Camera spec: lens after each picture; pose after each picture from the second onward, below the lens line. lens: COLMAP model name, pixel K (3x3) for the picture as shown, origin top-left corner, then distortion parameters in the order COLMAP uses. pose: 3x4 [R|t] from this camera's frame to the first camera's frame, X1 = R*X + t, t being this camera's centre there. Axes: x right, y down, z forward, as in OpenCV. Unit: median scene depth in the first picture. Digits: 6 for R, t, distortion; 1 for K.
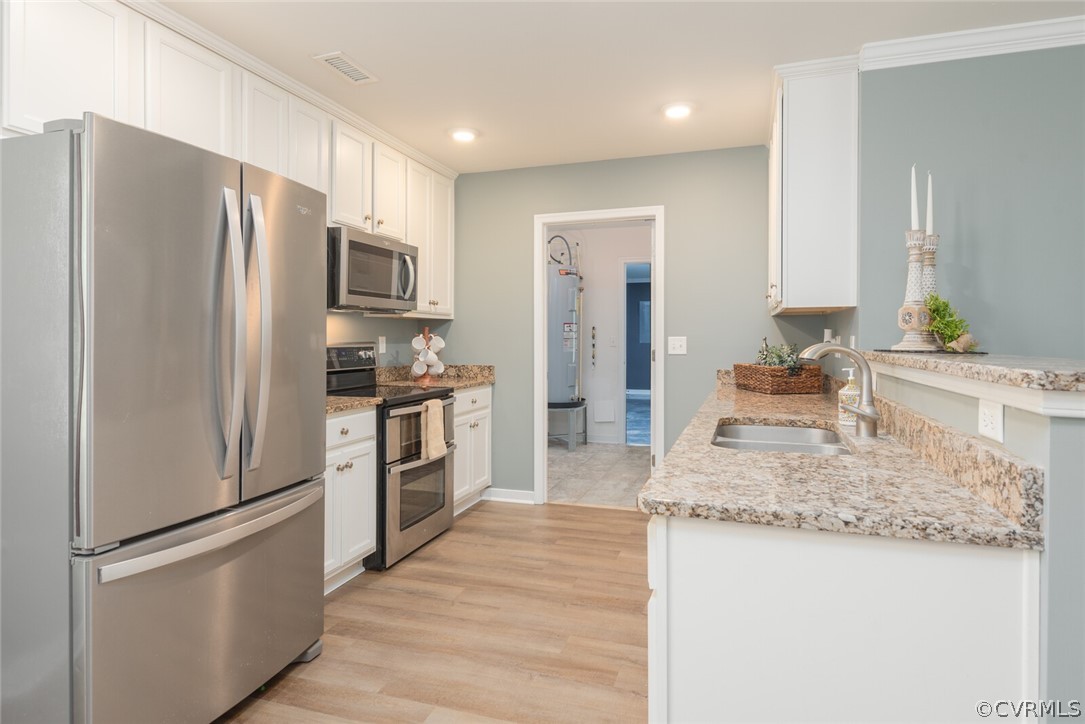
lens RADIAL K [[617.9, 0, 538.8], [0, 617.9, 332.4], [0, 0, 1]] dist [0.039740, -0.036324]
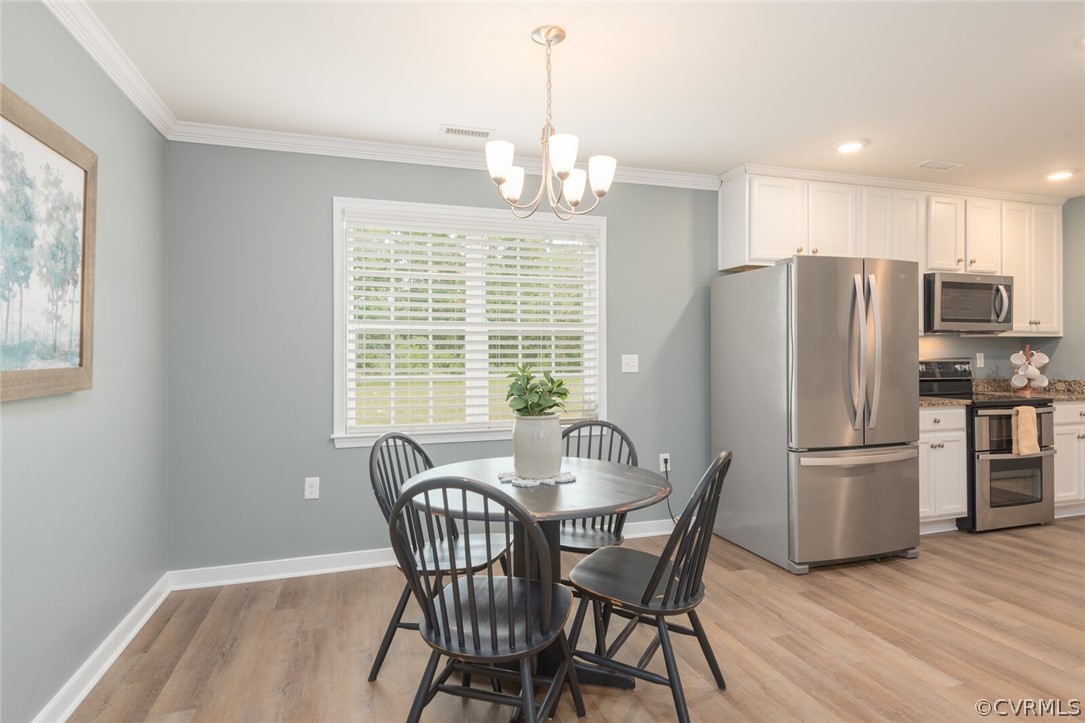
lens RADIAL K [[583.8, 0, 551.6], [0, 583.8, 351.6], [0, 0, 1]] dist [0.040185, -0.028062]
pose [[0.609334, -0.002947, -0.792908, 0.182219], [0.006685, 0.999977, 0.001421, -0.004047], [0.792886, -0.006167, 0.609339, -0.424742]]
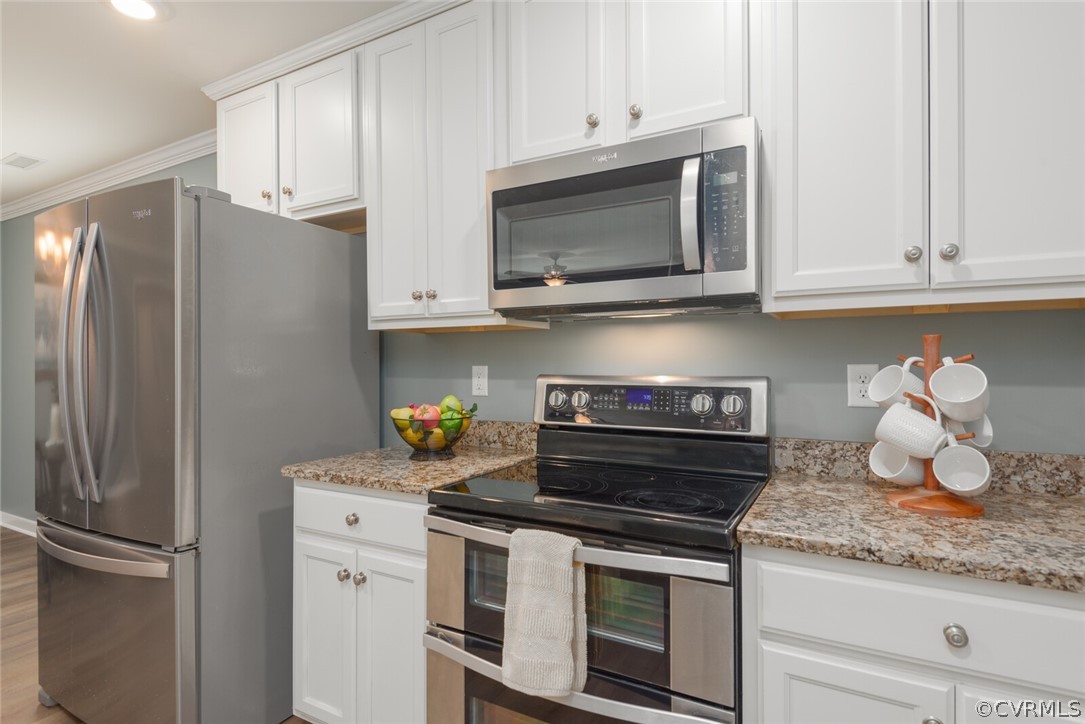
lens RADIAL K [[547.4, 0, 546.4], [0, 547.4, 362.4], [0, 0, 1]] dist [0.037879, -0.020394]
pose [[-0.167908, -0.007483, -0.985774, 0.163619], [0.004746, 0.999953, -0.008399, 0.008516], [0.985791, -0.006089, -0.167865, 1.089875]]
